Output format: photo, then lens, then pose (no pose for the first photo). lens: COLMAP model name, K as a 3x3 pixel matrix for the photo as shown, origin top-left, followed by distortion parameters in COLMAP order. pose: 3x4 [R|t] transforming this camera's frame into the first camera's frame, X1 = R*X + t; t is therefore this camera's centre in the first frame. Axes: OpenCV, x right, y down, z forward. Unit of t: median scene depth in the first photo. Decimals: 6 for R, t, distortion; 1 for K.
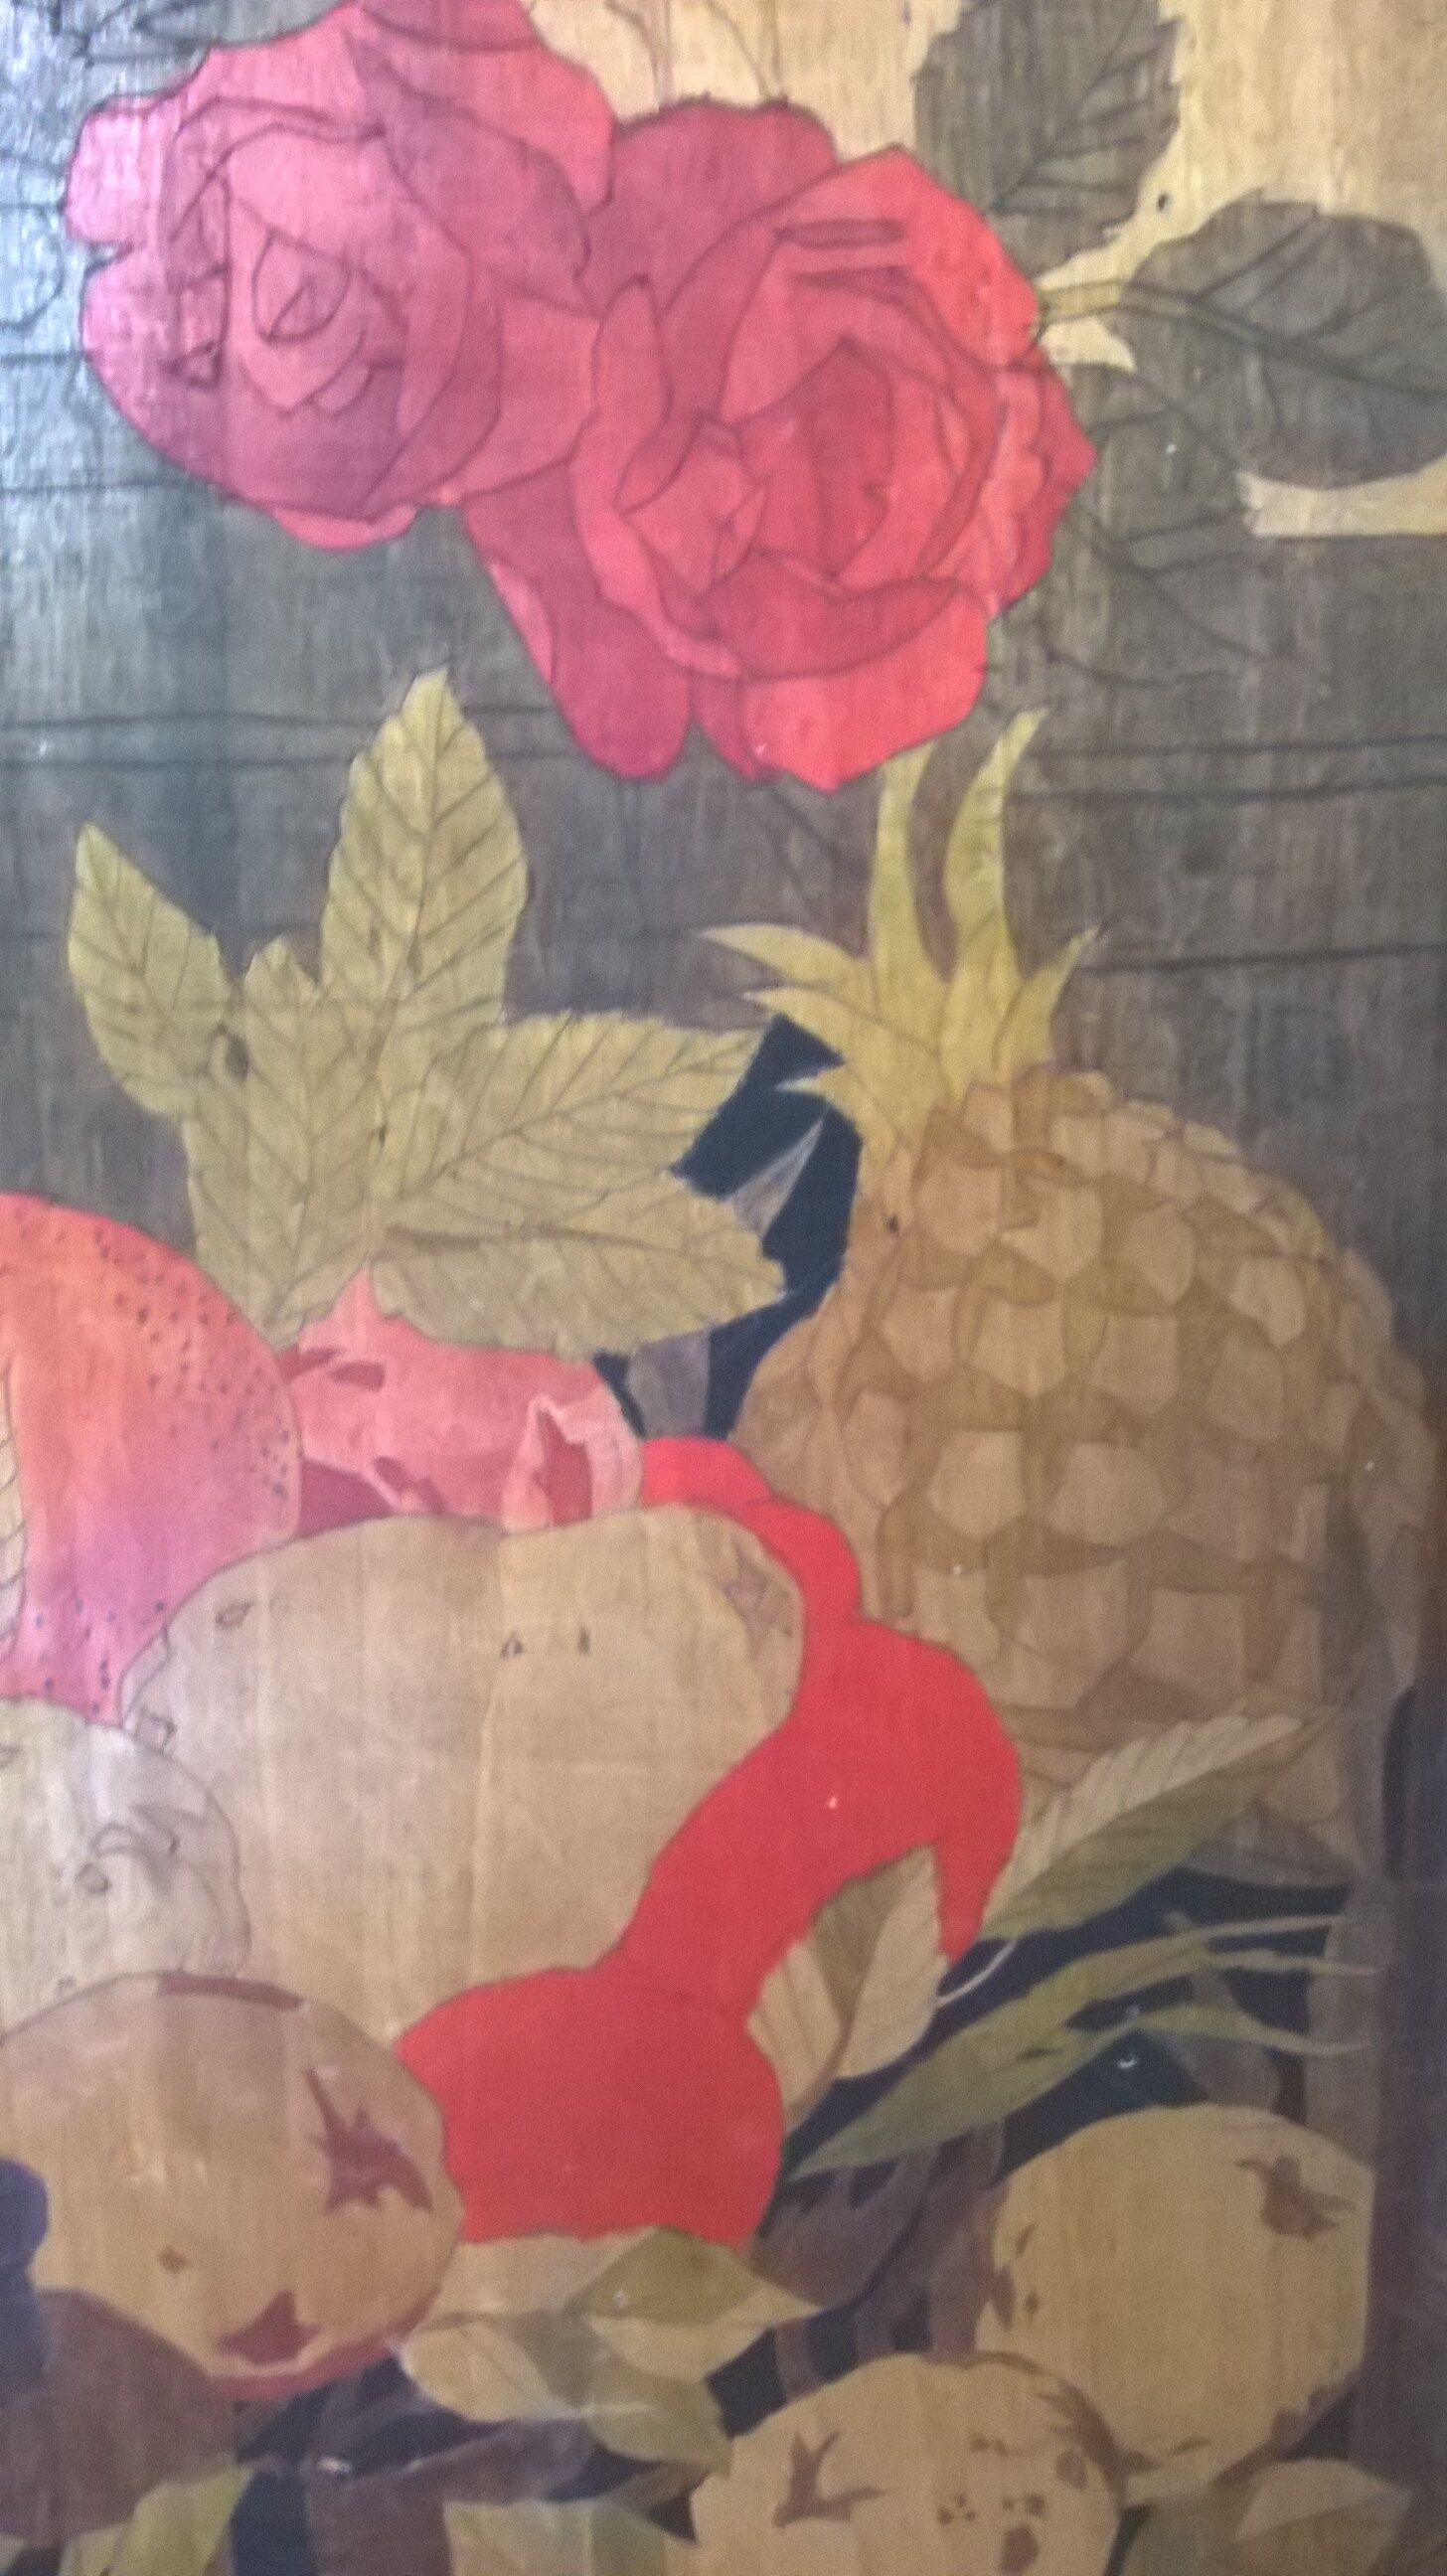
lens RADIAL K [[2347.5, 0, 710.3], [0, 2347.5, 1278.8], [0, 0, 1]] dist [-0.018303, 0.000000]
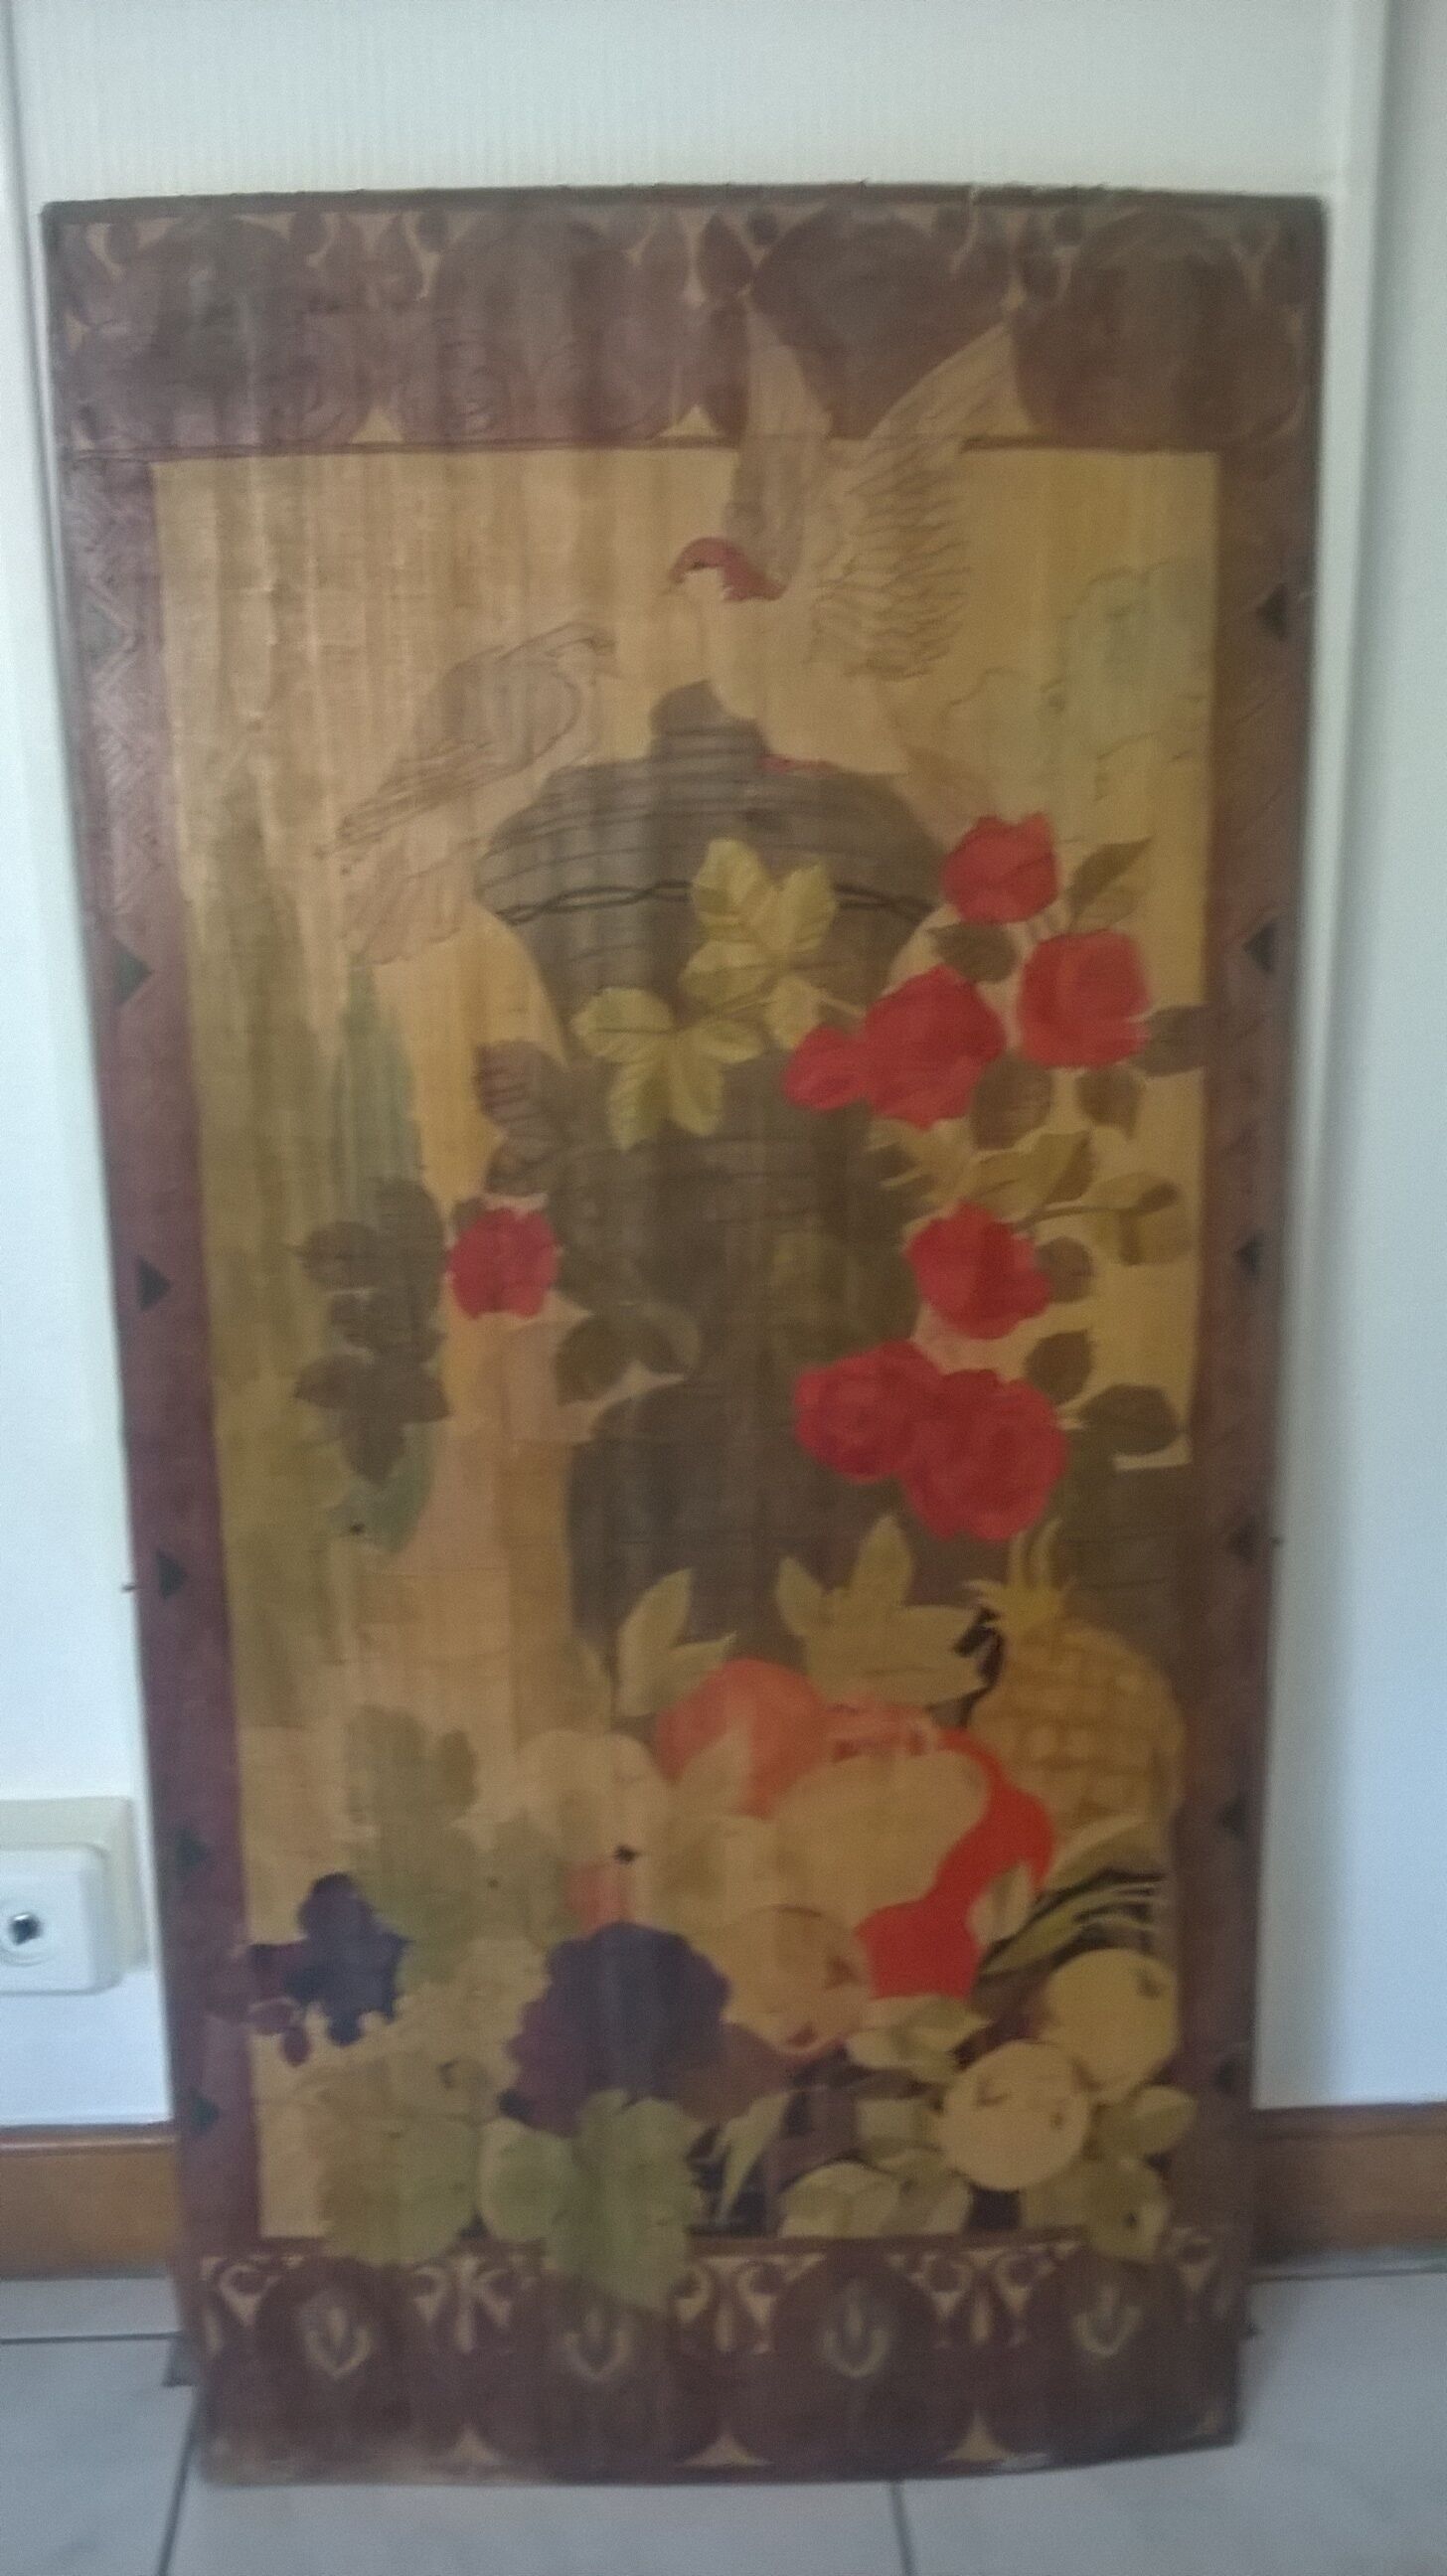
lens RADIAL K [[2347.5, 0, 737.1], [0, 2347.5, 1265.3], [0, 0, 1]] dist [-0.018303, 0.000000]
pose [[0.999203, -0.006533, 0.039371, -0.425551], [0.009898, 0.996254, -0.085902, -0.292423], [-0.038663, 0.086223, 0.995525, -2.243297]]
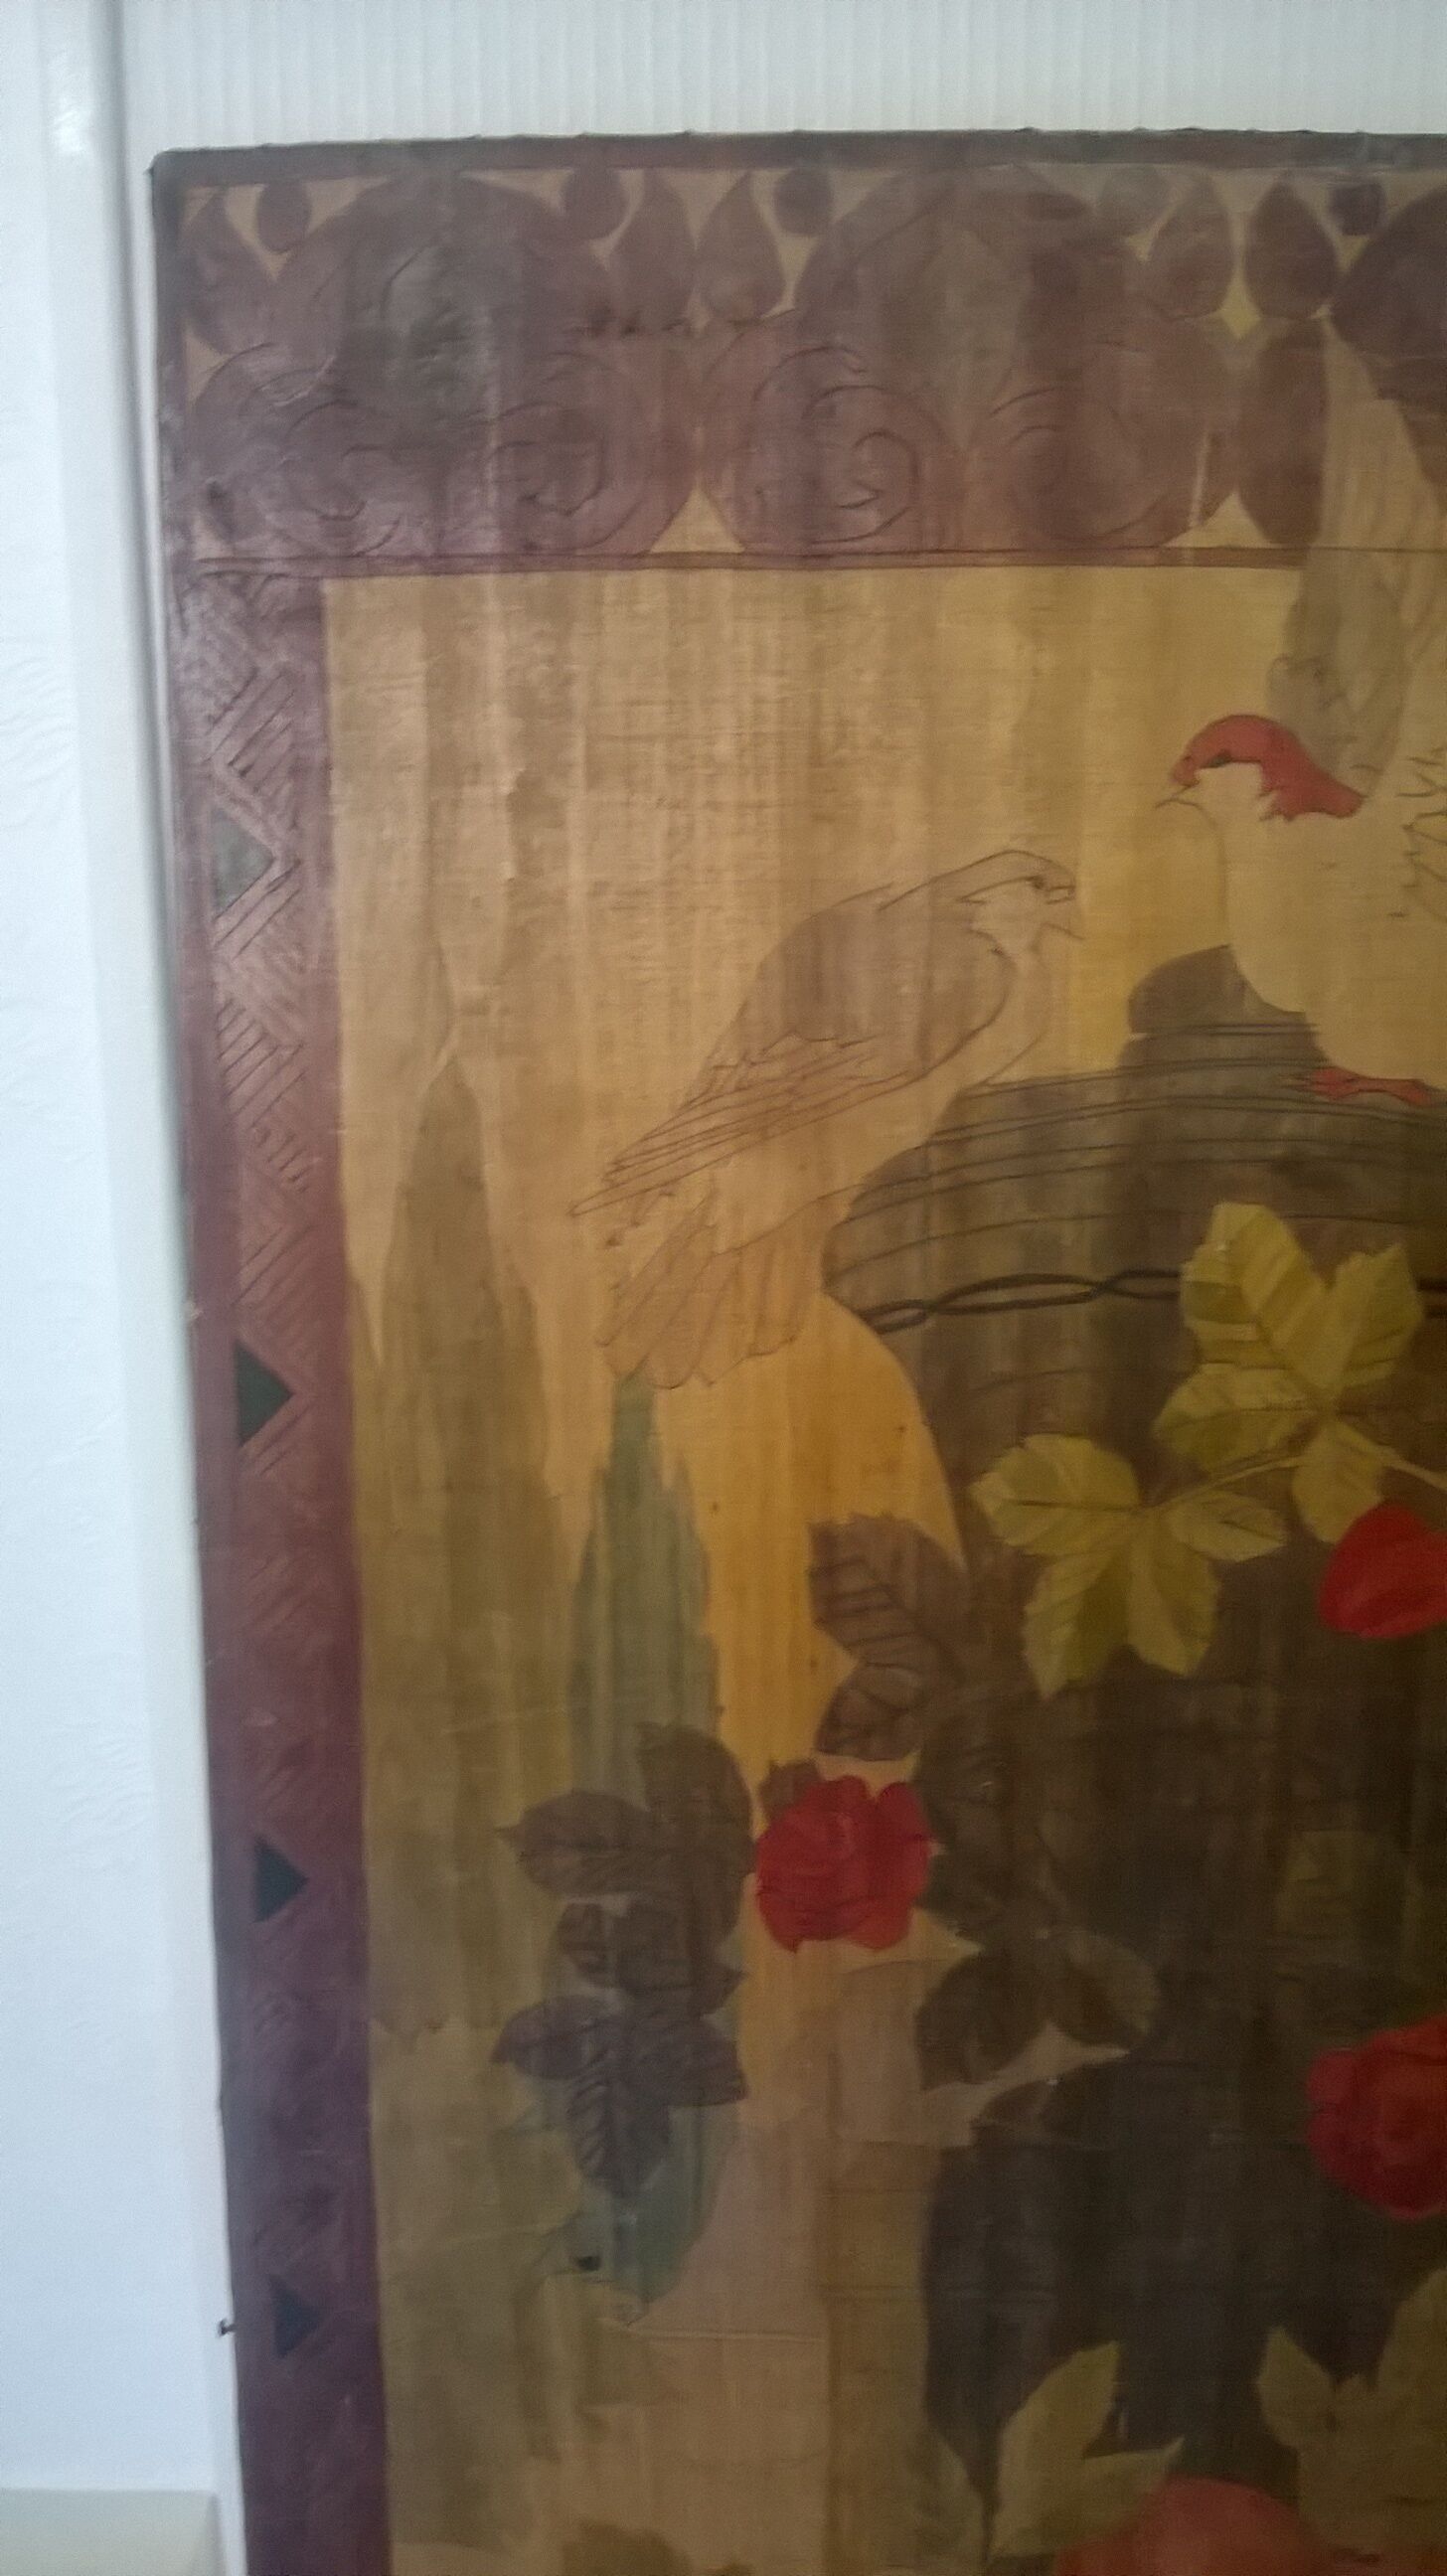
lens RADIAL K [[2347.5, 0, 726.8], [0, 2347.5, 1259.8], [0, 0, 1]] dist [-0.018303, 0.000000]
pose [[0.999845, 0.014809, 0.009543, -0.726442], [-0.013529, 0.992371, -0.122539, -0.807880], [-0.011285, 0.122391, 0.992418, -1.128549]]
